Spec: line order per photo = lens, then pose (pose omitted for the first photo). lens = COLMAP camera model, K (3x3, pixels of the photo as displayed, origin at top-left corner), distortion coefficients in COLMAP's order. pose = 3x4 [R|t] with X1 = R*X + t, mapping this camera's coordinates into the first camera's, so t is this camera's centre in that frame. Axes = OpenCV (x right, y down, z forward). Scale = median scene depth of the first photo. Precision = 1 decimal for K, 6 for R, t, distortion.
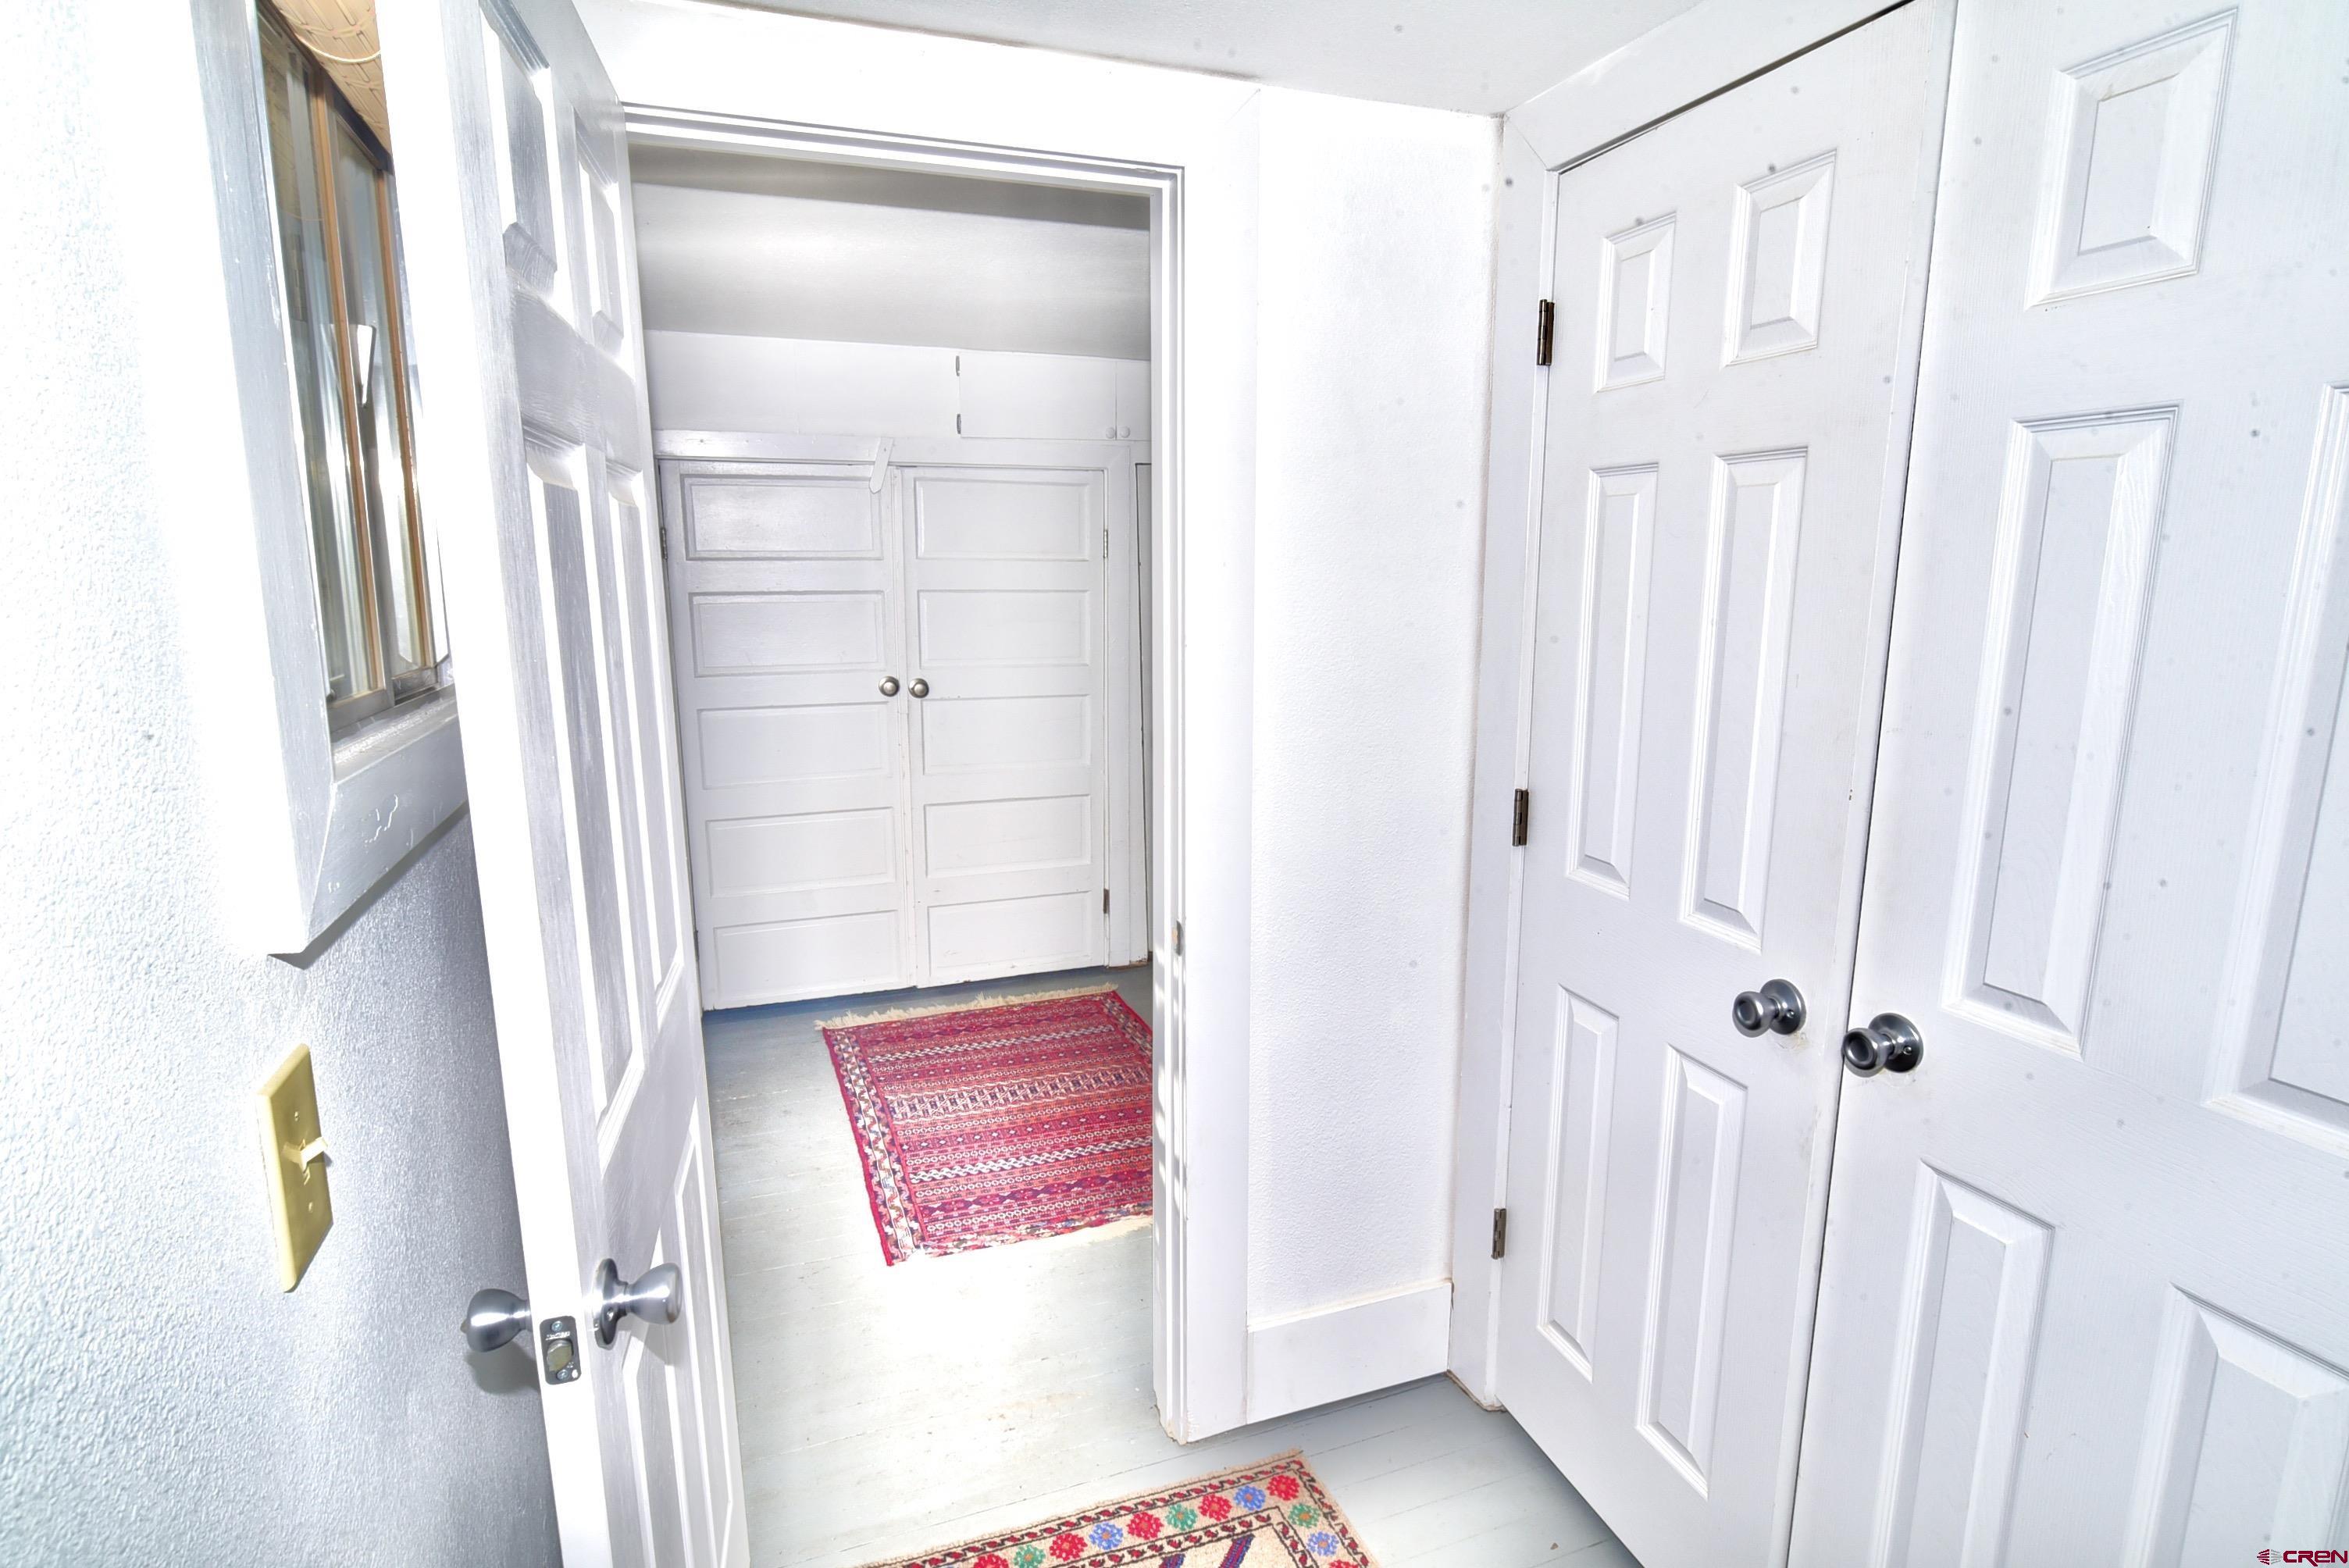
lens RADIAL K [[1186.7, 0, 1171.8], [0, 1186.7, 781.8], [0, 0, 1]] dist [-0.000442, -0.000157]
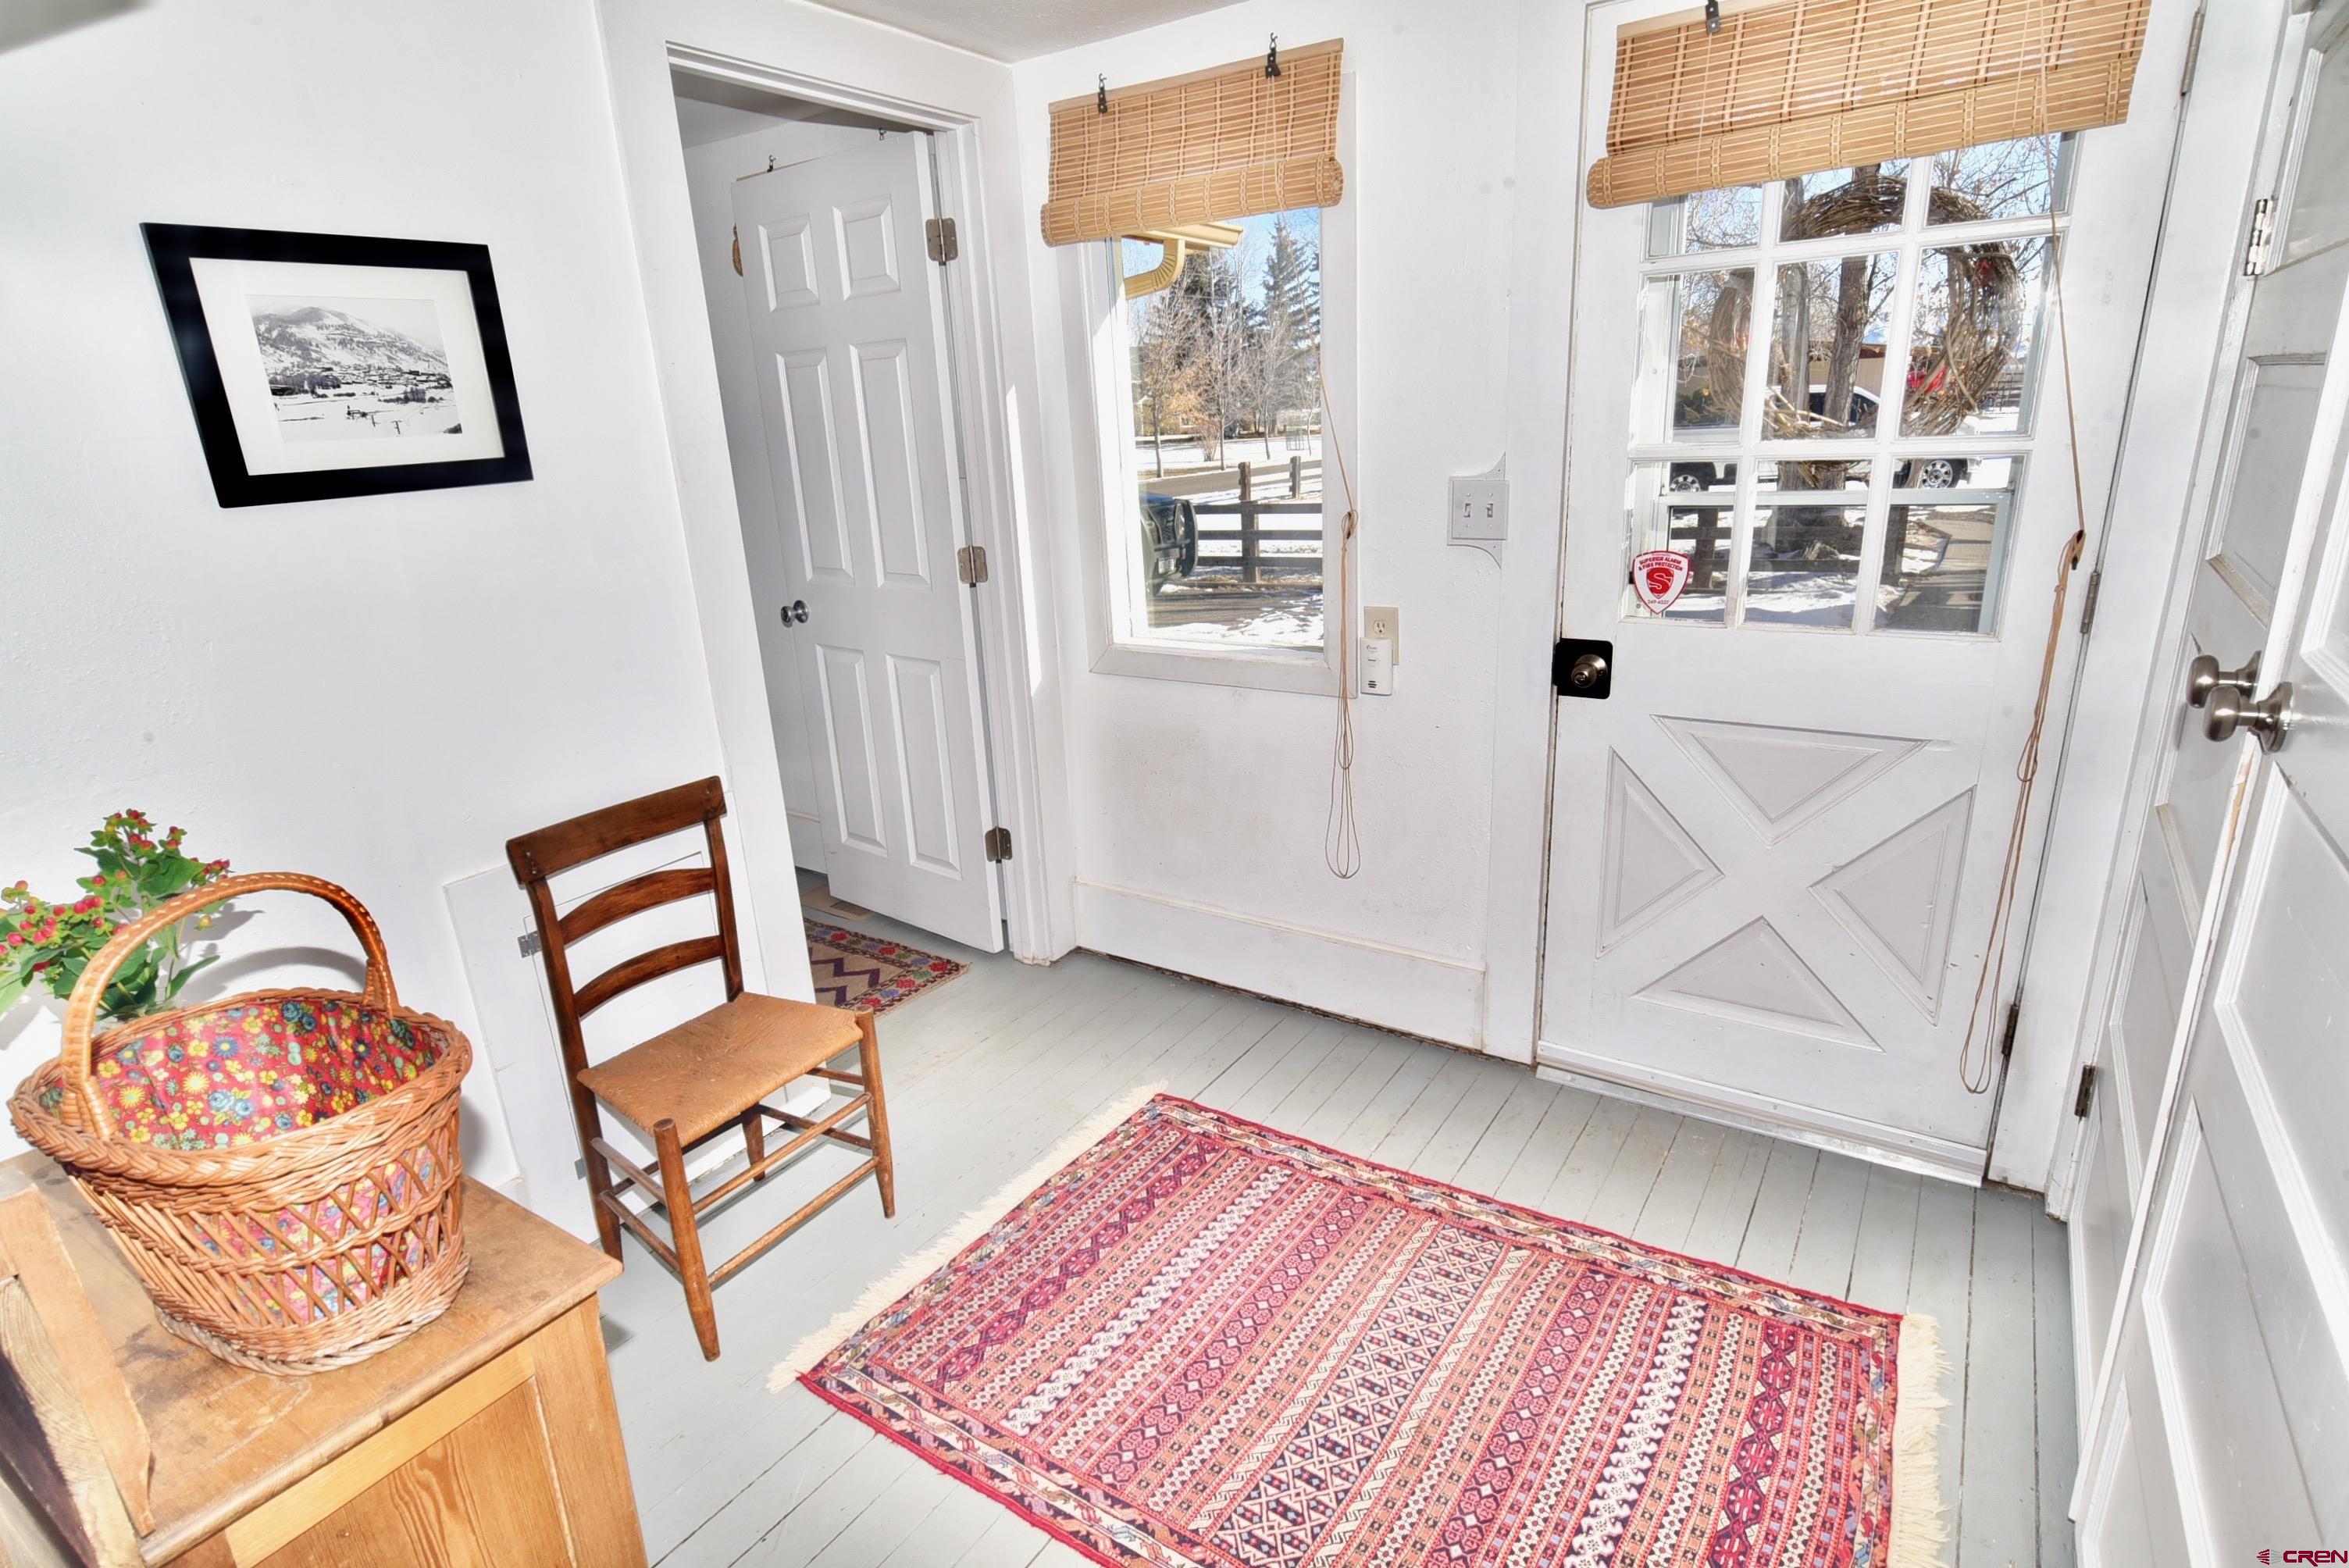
lens RADIAL K [[1186.7, 0, 1176.7], [0, 1186.7, 782.0], [0, 0, 1]] dist [-0.000442, -0.000157]
pose [[-0.810401, 0.210324, -0.546822, 0.159249], [-0.060770, 0.898130, 0.435510, -0.174982], [0.582716, 0.386168, -0.715064, 1.069530]]
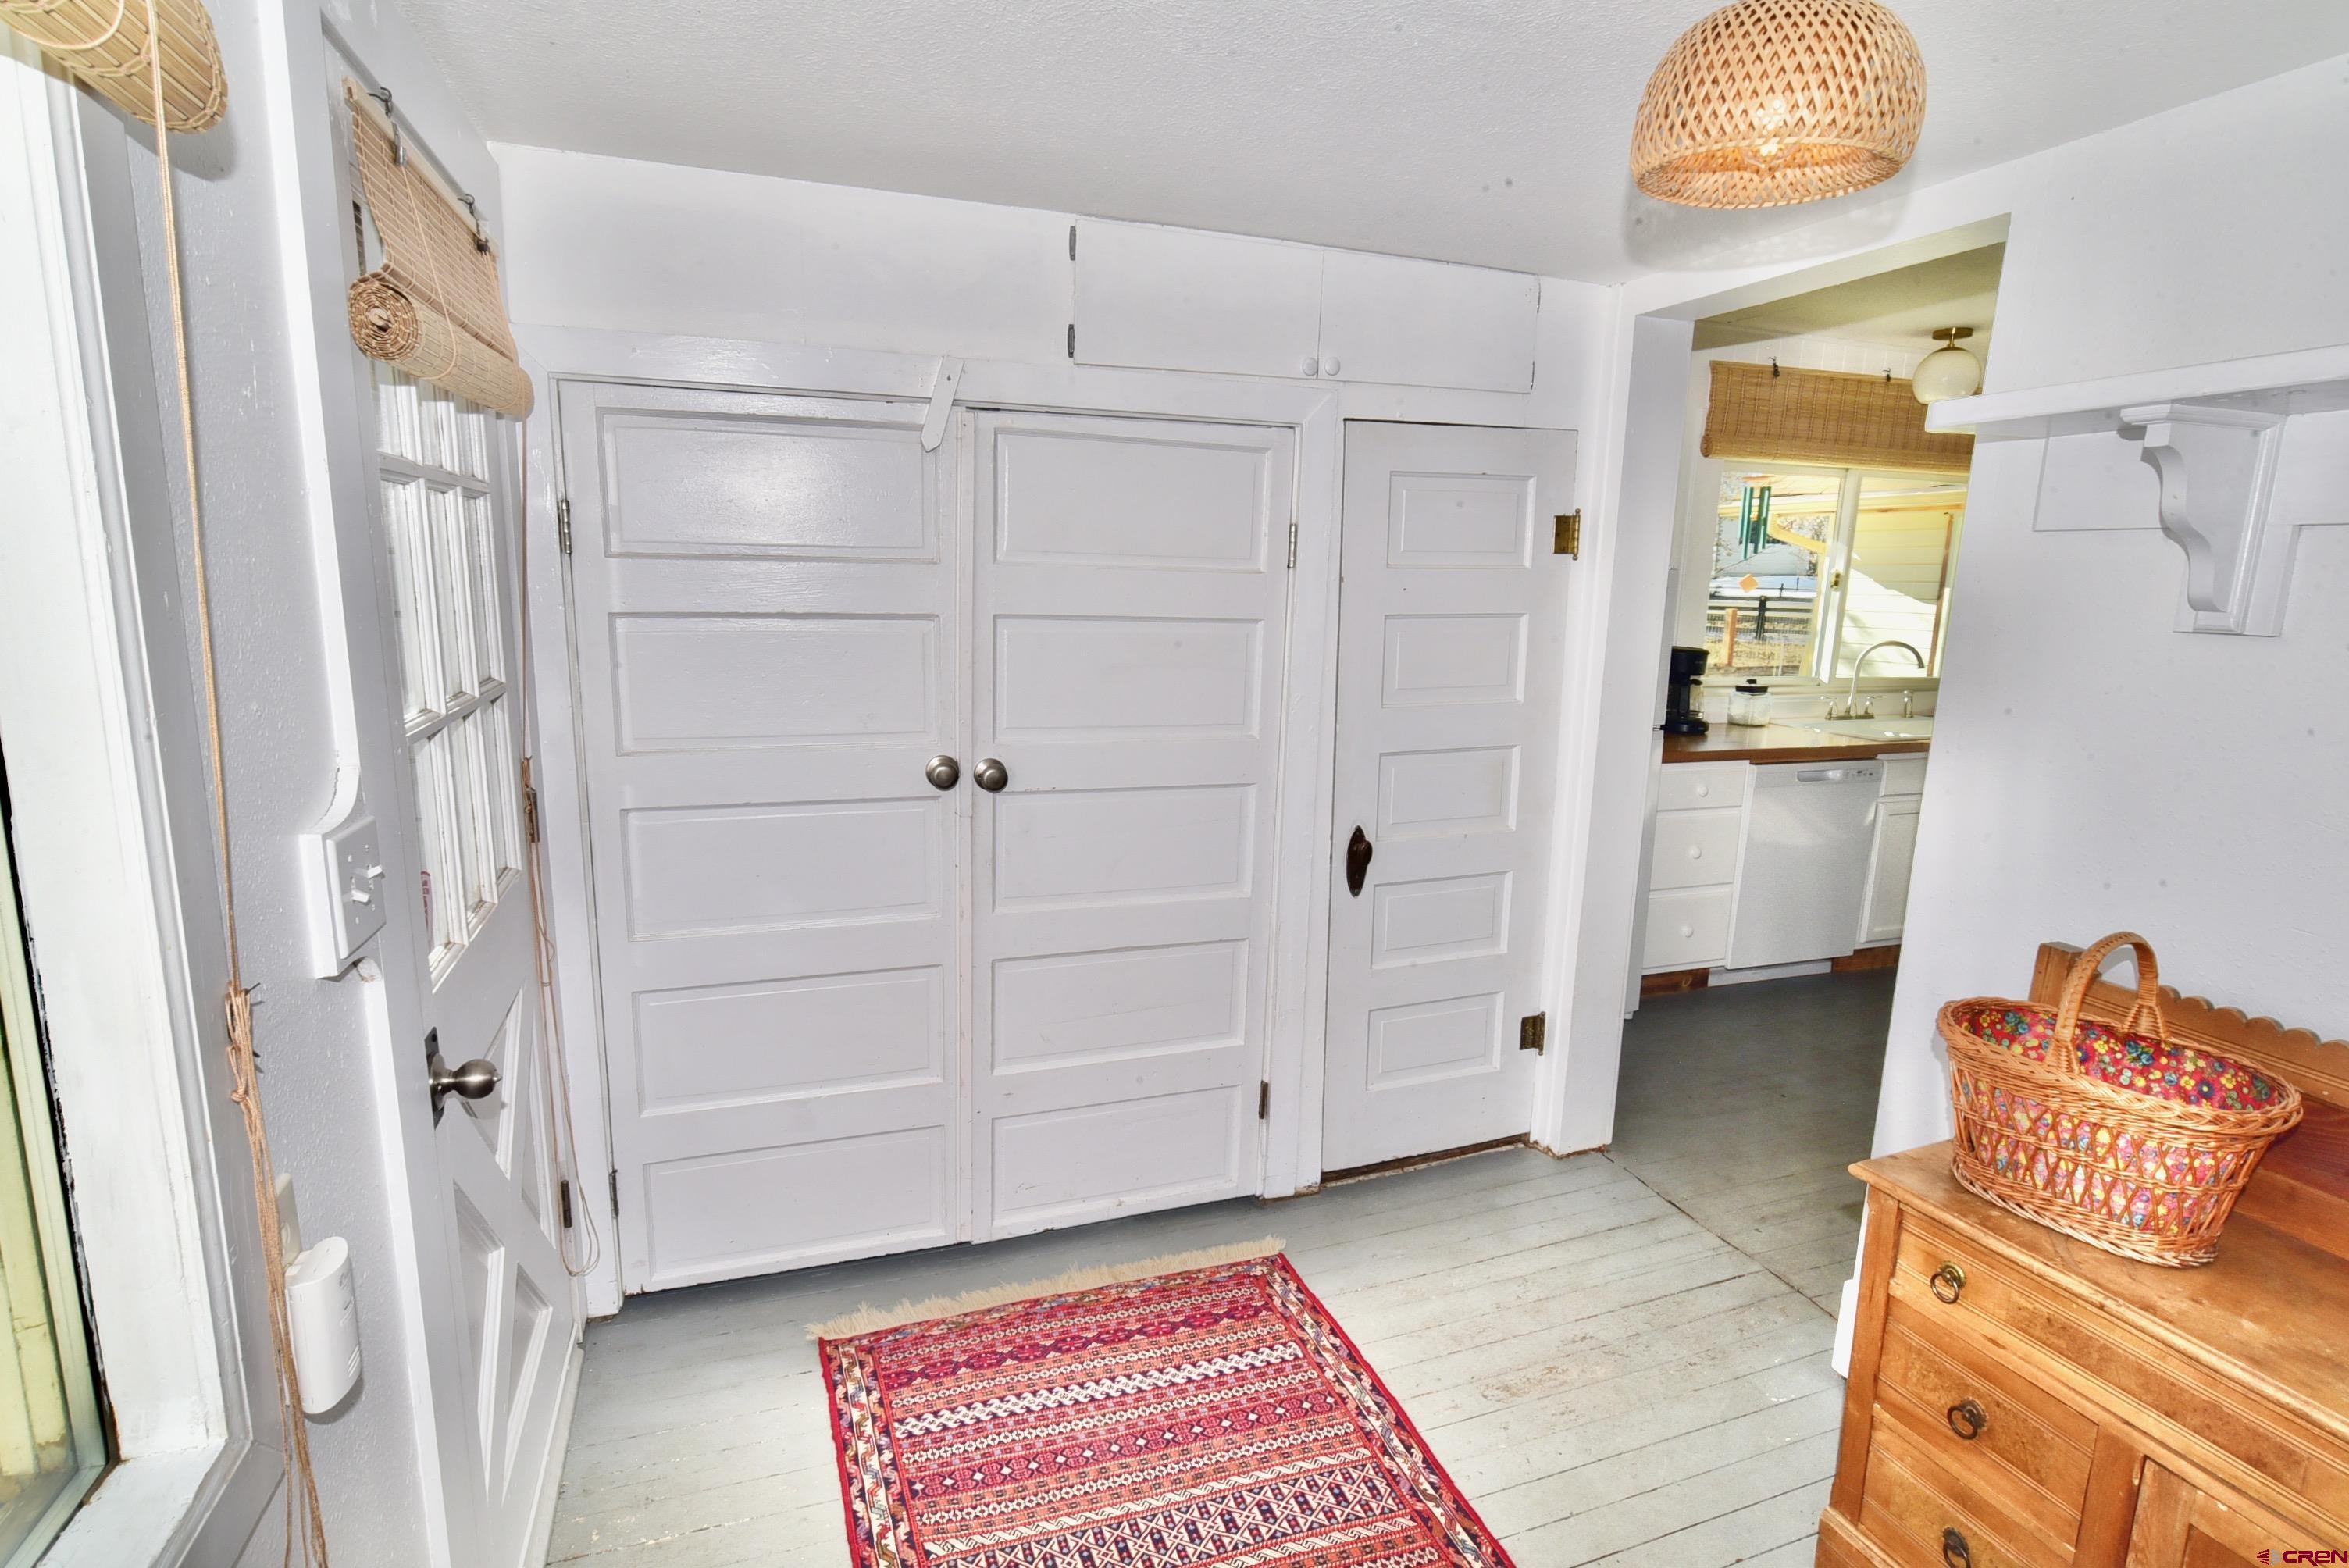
lens RADIAL K [[1186.7, 0, 1178.8], [0, 1186.7, 786.4], [0, 0, 1]] dist [-0.000442, -0.000157]
pose [[0.999600, 0.027098, -0.008041, -0.112210], [-0.027091, 0.999632, 0.001074, -0.076850], [0.008068, -0.000855, 0.999967, 0.392698]]
